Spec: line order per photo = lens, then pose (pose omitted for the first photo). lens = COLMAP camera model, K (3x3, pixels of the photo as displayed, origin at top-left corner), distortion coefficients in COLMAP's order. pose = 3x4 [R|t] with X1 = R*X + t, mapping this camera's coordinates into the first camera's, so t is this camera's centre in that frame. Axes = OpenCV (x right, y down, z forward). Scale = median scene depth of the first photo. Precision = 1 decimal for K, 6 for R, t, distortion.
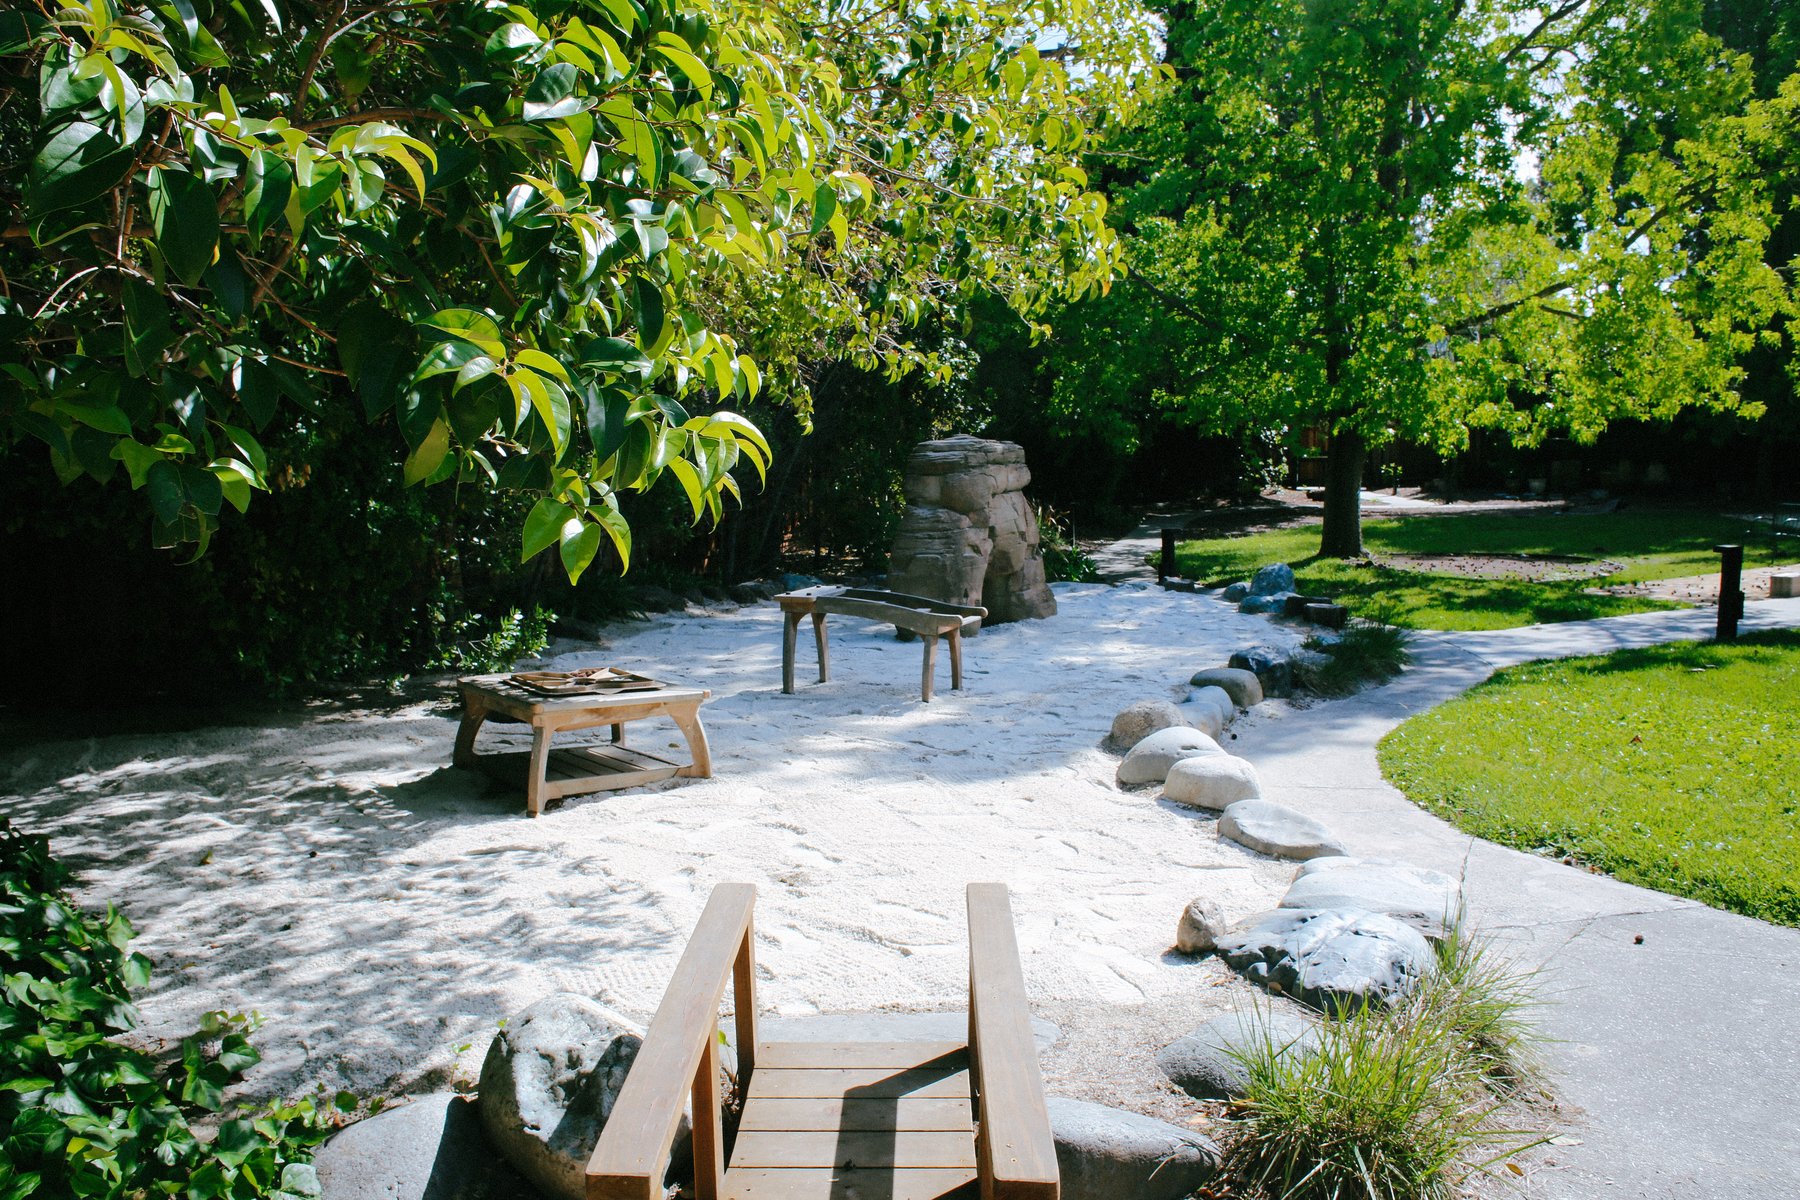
lens RADIAL K [[1427.0, 0, 886.5], [0, 1427.0, 594.9], [0, 0, 1]] dist [-0.103221, 0.136146]
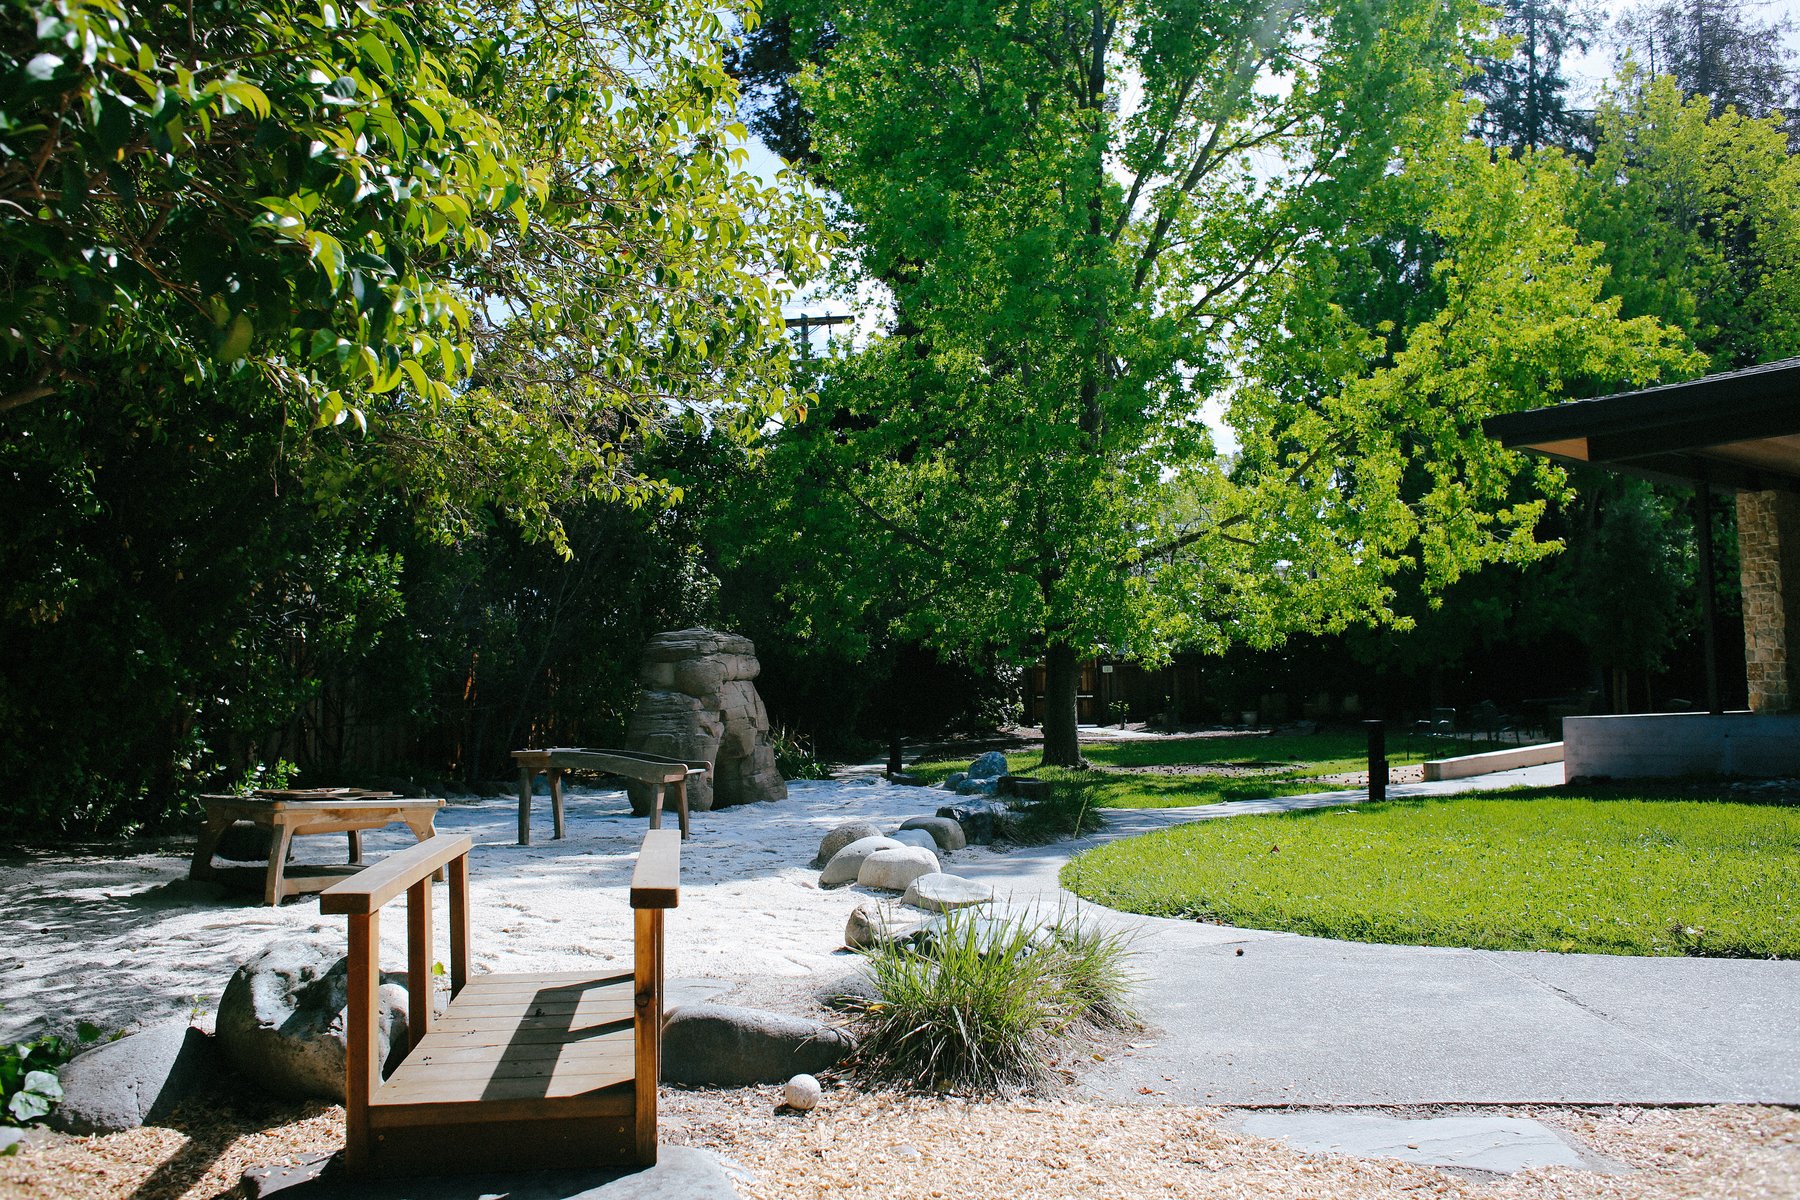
lens RADIAL K [[1427.0, 0, 886.5], [0, 1427.0, 594.9], [0, 0, 1]] dist [-0.103221, 0.136146]
pose [[0.985721, 0.007166, 0.168236, 0.011142], [0.024198, 0.982696, -0.183637, 0.050336], [-0.166641, 0.185086, 0.968491, -0.054514]]
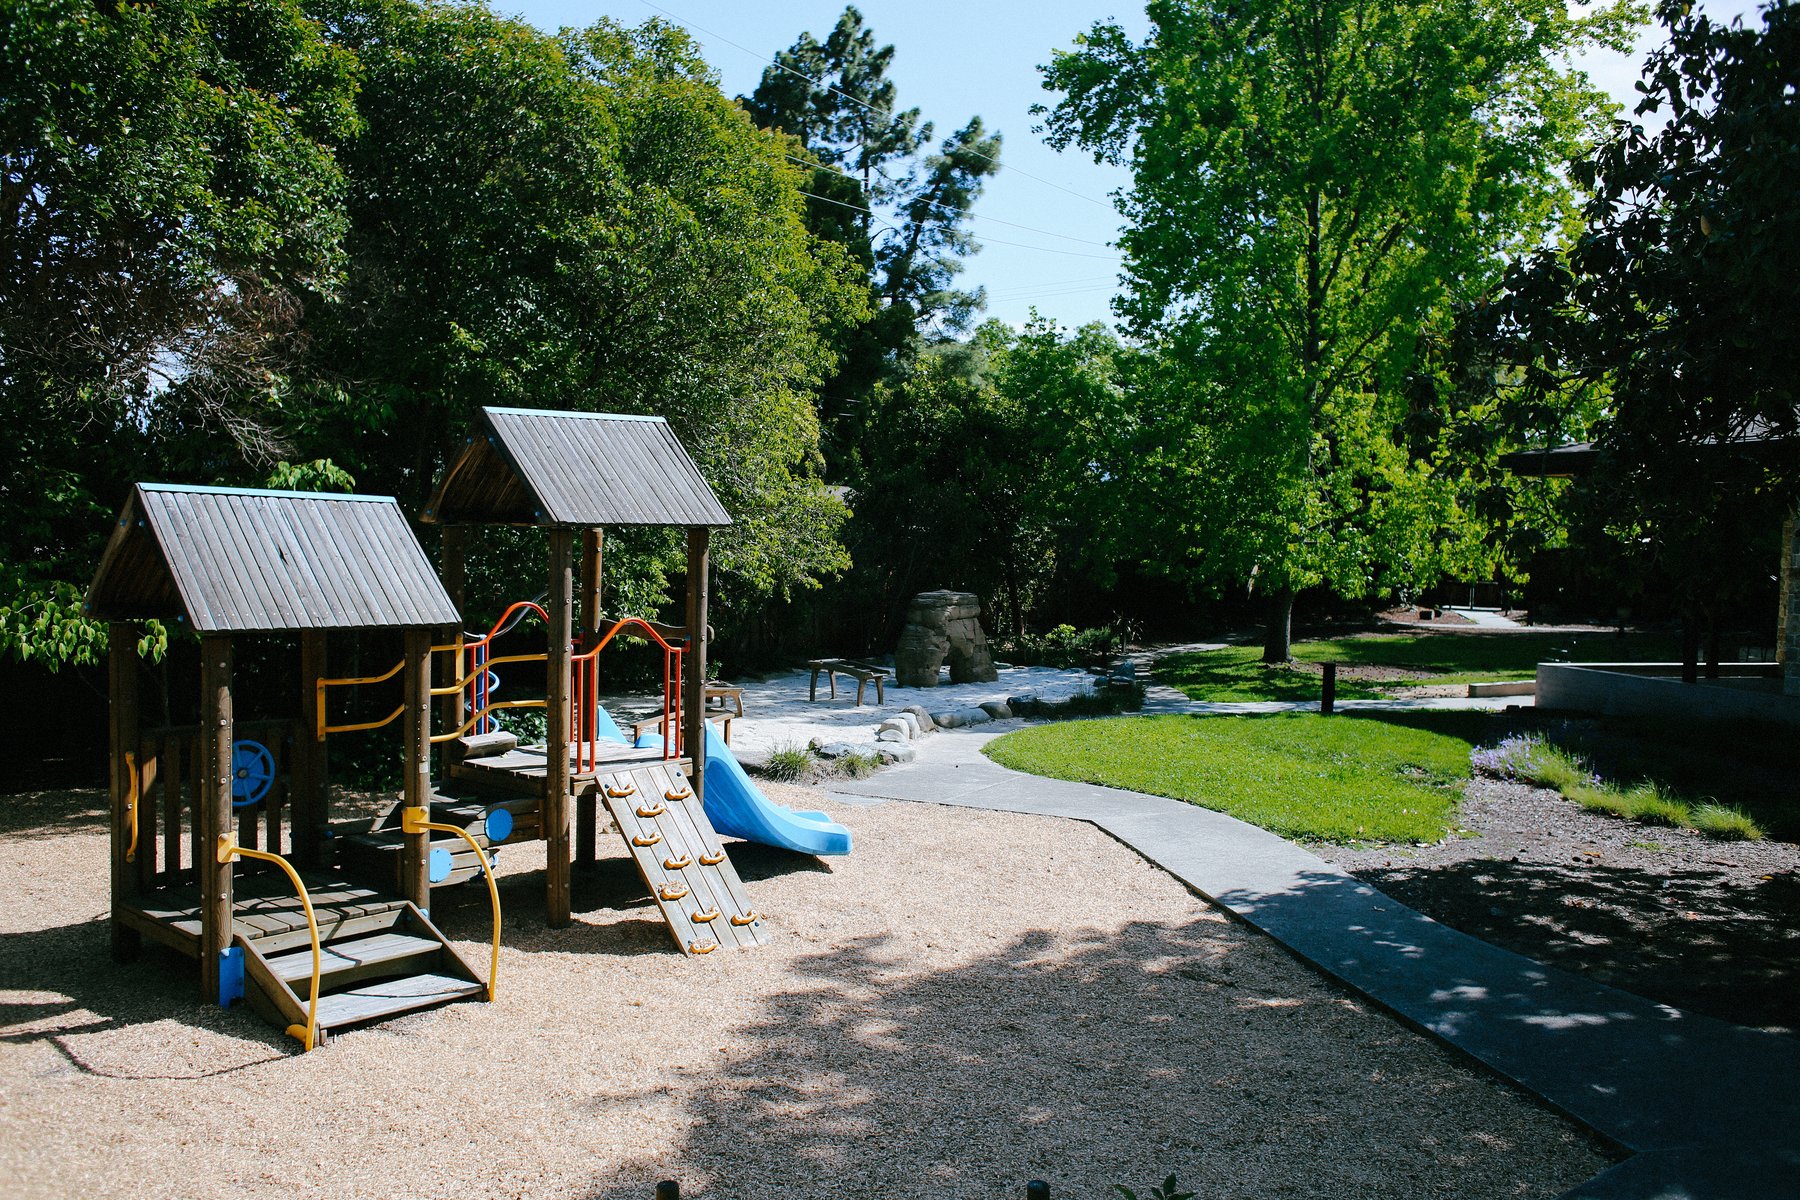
lens RADIAL K [[1427.0, 0, 886.5], [0, 1427.0, 594.9], [0, 0, 1]] dist [-0.103221, 0.136146]
pose [[0.963916, 0.041800, -0.262904, 0.407077], [-0.057114, 0.997071, -0.050875, 0.003252], [0.260008, 0.064055, 0.963480, -0.792474]]
